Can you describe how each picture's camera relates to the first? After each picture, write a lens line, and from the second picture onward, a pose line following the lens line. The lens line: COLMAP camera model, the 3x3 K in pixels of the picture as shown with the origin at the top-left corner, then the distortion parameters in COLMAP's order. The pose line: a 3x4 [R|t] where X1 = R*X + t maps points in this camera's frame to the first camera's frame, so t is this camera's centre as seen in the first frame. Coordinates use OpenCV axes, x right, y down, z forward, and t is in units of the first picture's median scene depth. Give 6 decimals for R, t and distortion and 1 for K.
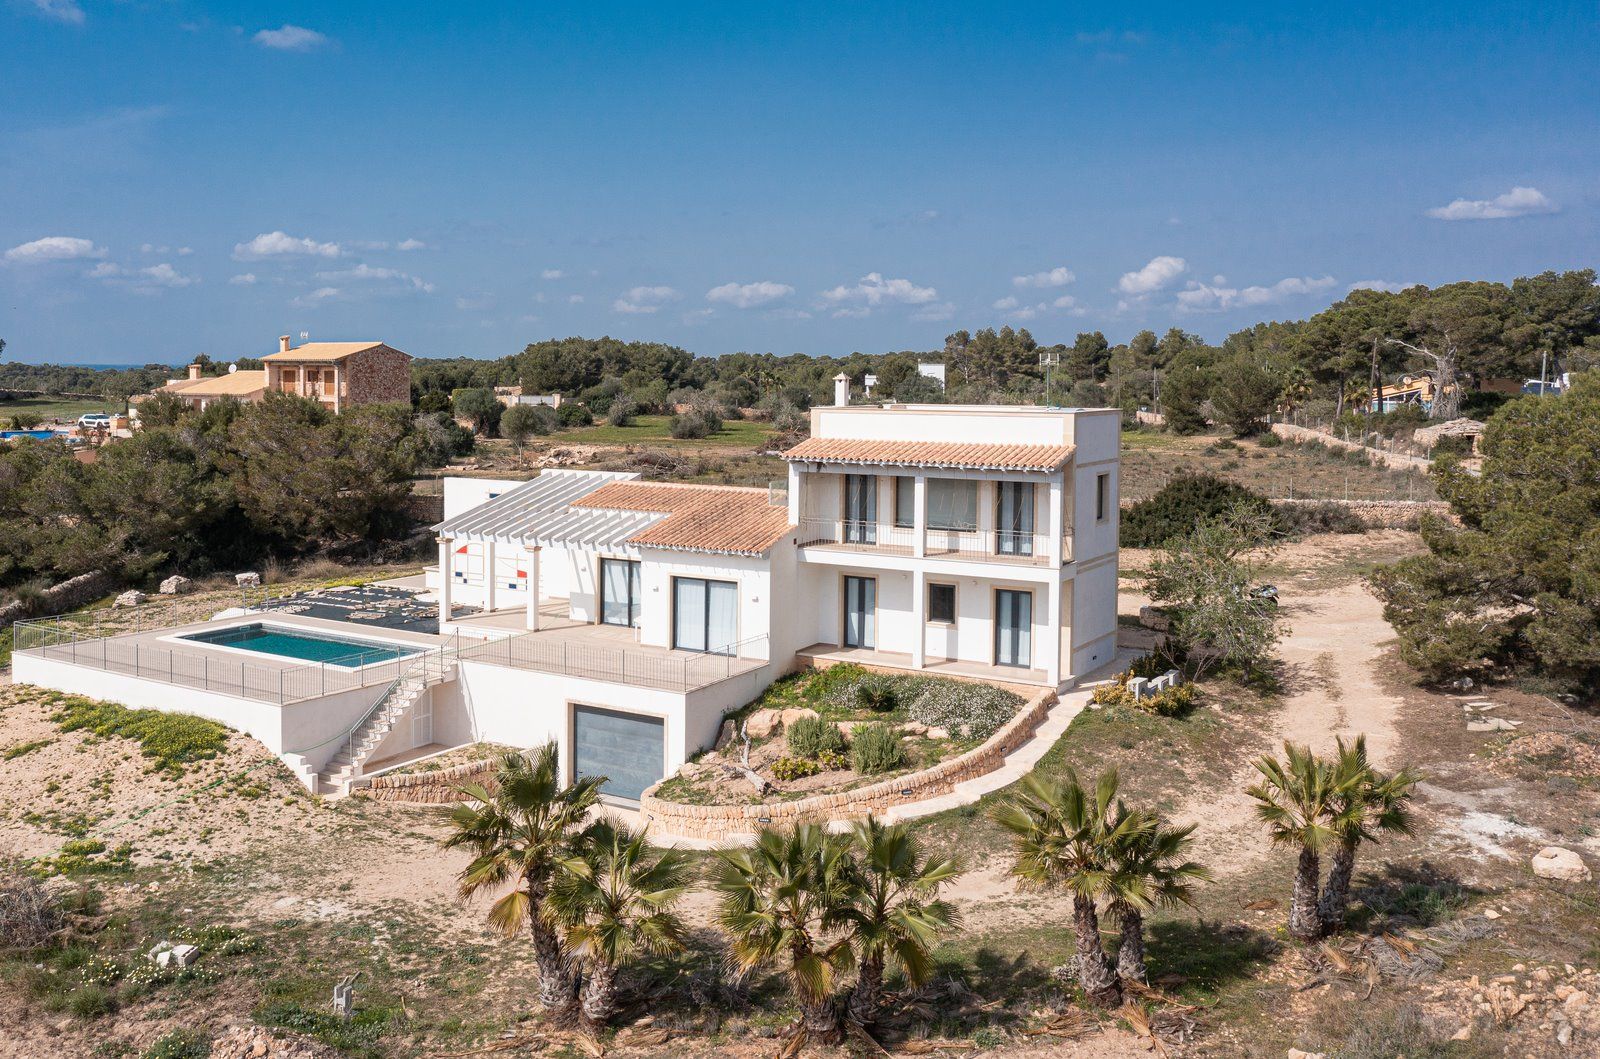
lens RADIAL K [[1406.2, 0, 684.9], [0, 1406.2, 422.6], [0, 0, 1]] dist [-0.014903, -0.013165]
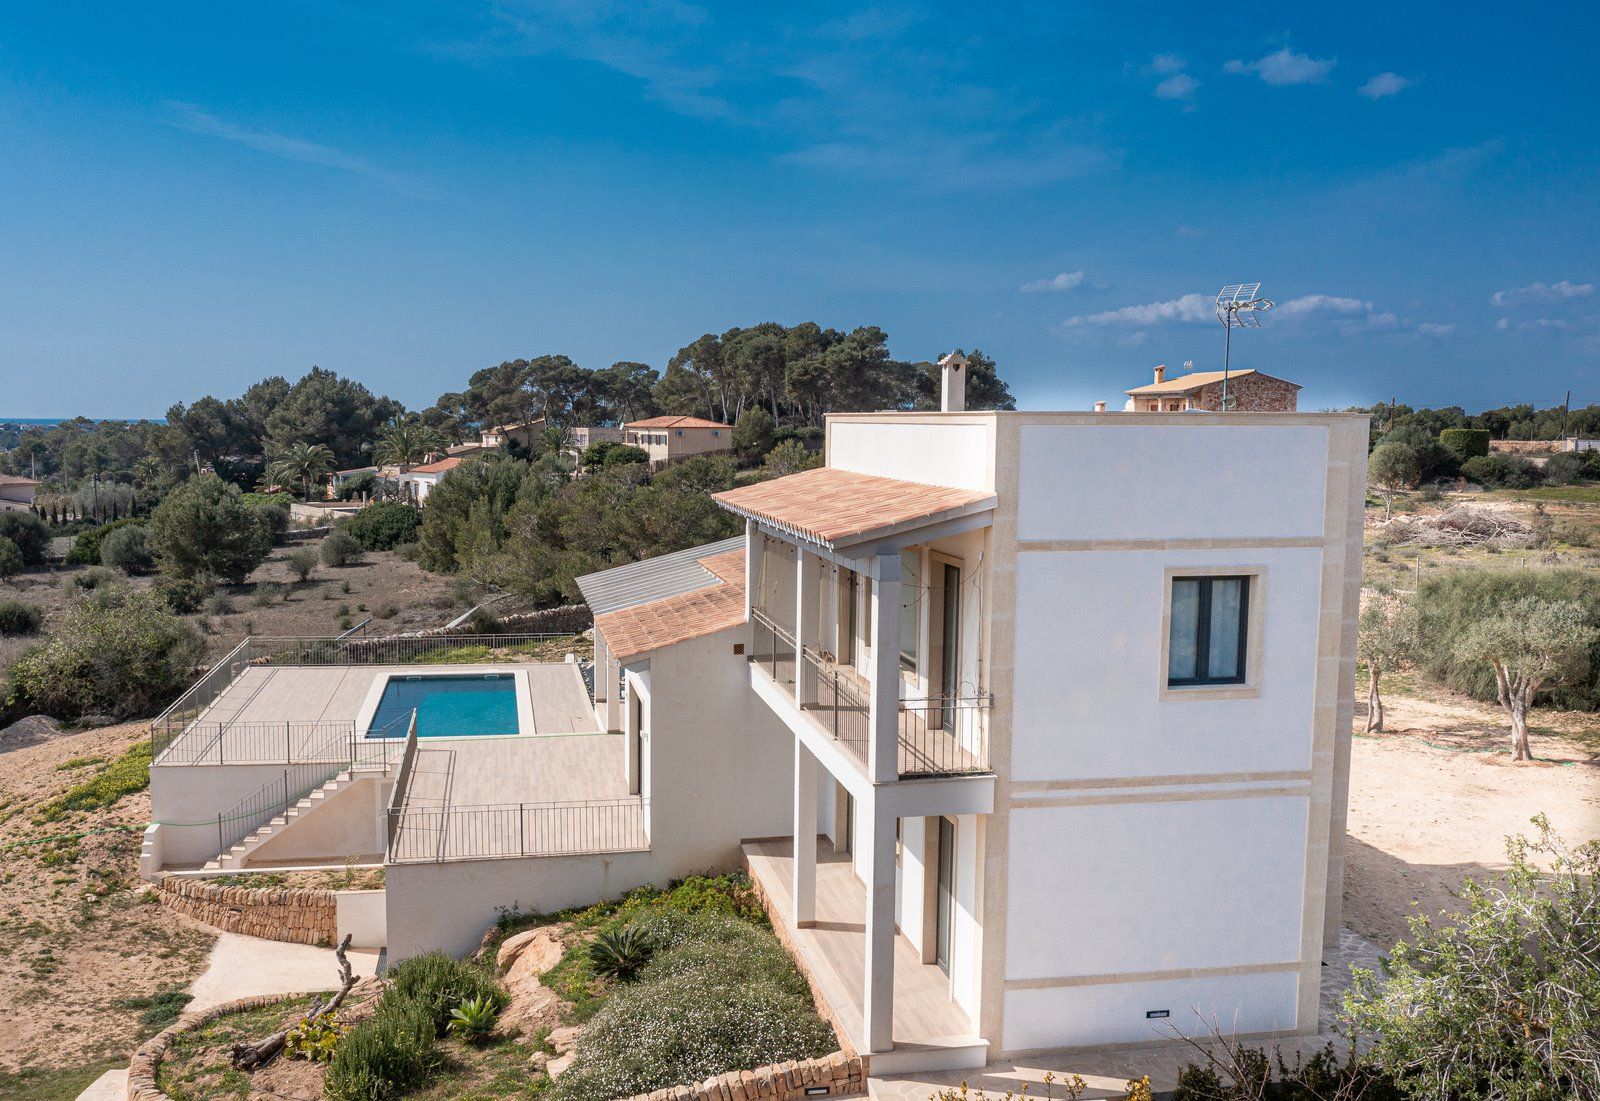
lens RADIAL K [[1365.0, 0, 730.7], [0, 1365.0, 579.8], [0, 0, 1]] dist [-0.015384, -0.003553]
pose [[0.679278, 0.080467, -0.729456, 0.473117], [-0.023392, 0.995840, 0.088069, 0.008444], [0.733508, -0.042760, 0.678334, 0.624616]]
